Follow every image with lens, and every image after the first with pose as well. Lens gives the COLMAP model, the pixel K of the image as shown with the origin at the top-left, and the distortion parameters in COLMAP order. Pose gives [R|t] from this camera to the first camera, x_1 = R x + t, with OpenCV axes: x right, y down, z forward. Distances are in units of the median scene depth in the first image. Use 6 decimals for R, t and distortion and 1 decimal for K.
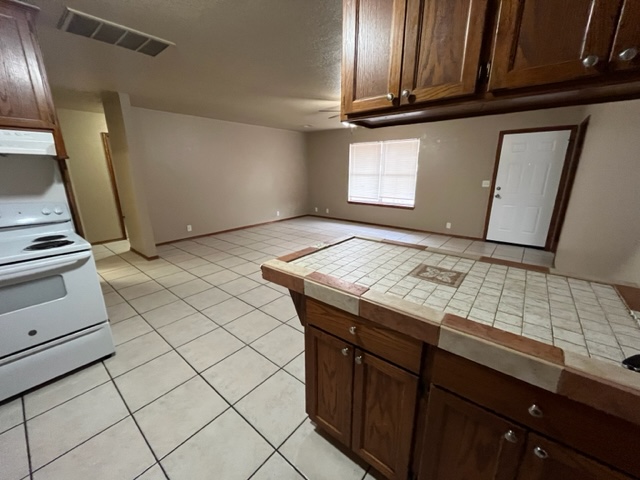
lens RADIAL K [[260.1, 0, 320.1], [0, 260.1, 240.0], [0, 0, 1]] dist [-0.000627, -0.001074]
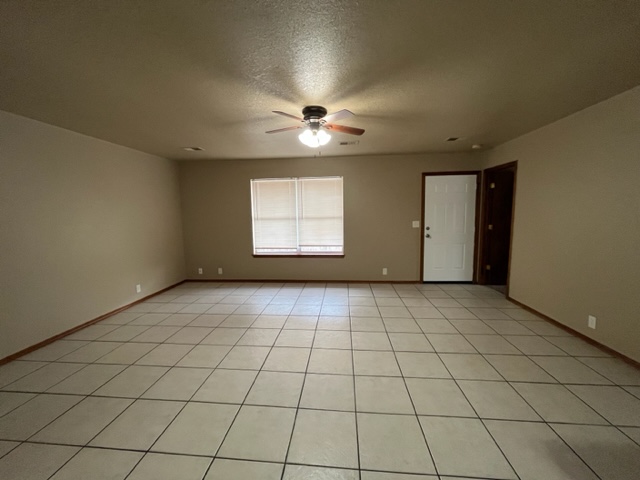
lens RADIAL K [[260.1, 0, 319.4], [0, 260.1, 239.5], [0, 0, 1]] dist [-0.000627, -0.001074]
pose [[0.829122, -0.075057, 0.554007, -0.165552], [0.162857, 0.980396, -0.110907, -0.093256], [-0.534822, 0.182179, 0.825092, 0.337472]]
